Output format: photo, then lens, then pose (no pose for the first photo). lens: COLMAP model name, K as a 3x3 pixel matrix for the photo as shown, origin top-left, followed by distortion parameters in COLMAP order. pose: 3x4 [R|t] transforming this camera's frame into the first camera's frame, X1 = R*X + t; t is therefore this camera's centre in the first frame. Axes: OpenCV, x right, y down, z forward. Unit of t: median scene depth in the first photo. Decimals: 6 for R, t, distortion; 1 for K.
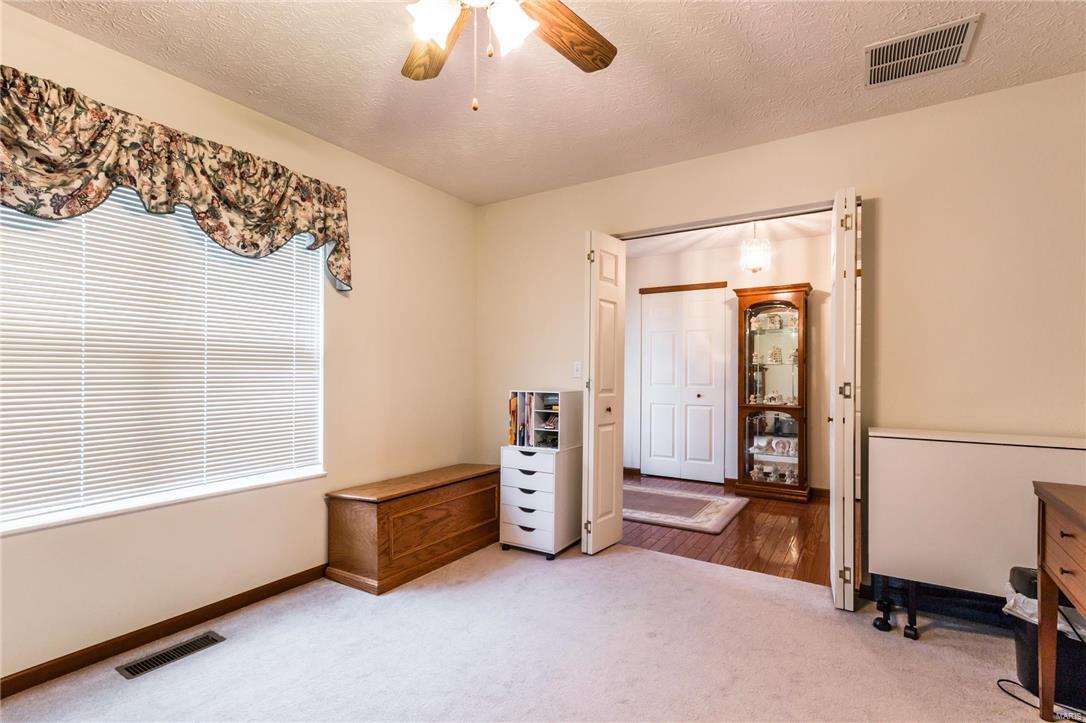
lens RADIAL K [[518.7, 0, 546.9], [0, 518.7, 369.6], [0, 0, 1]] dist [0.030932, 0.000185]
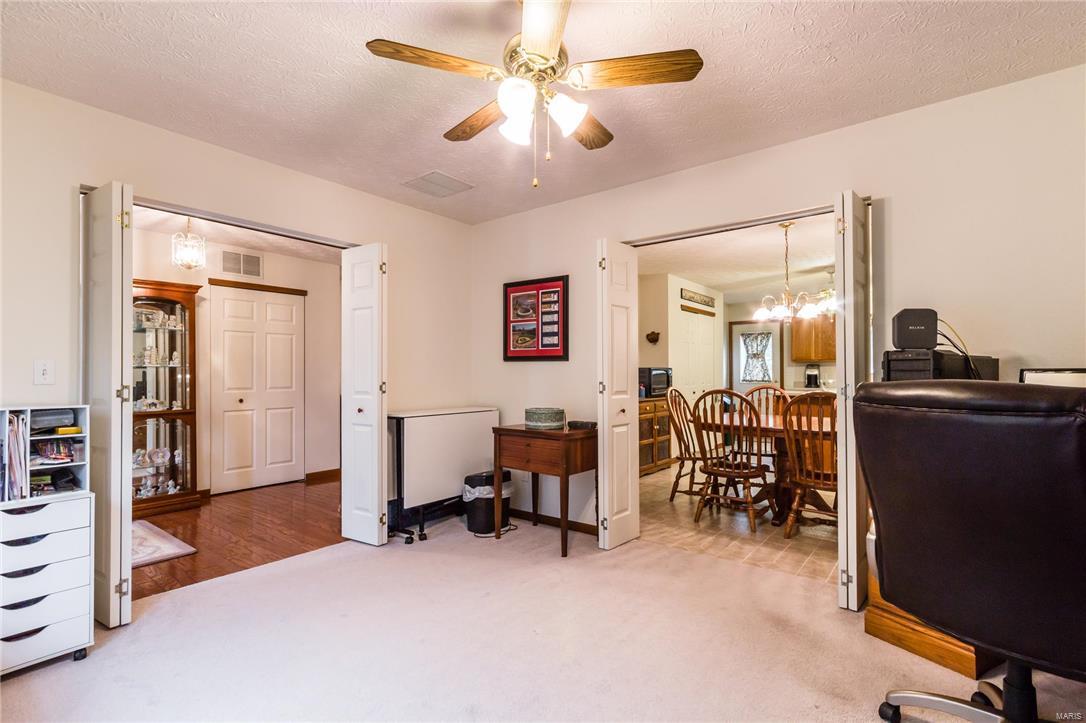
lens RADIAL K [[518.7, 0, 546.9], [0, 518.7, 369.6], [0, 0, 1]] dist [0.030932, 0.000185]
pose [[0.104574, 0.008160, 0.994484, -0.614075], [-0.002454, 0.999965, -0.007947, 0.000459], [-0.994514, -0.001609, 0.104590, 0.334619]]
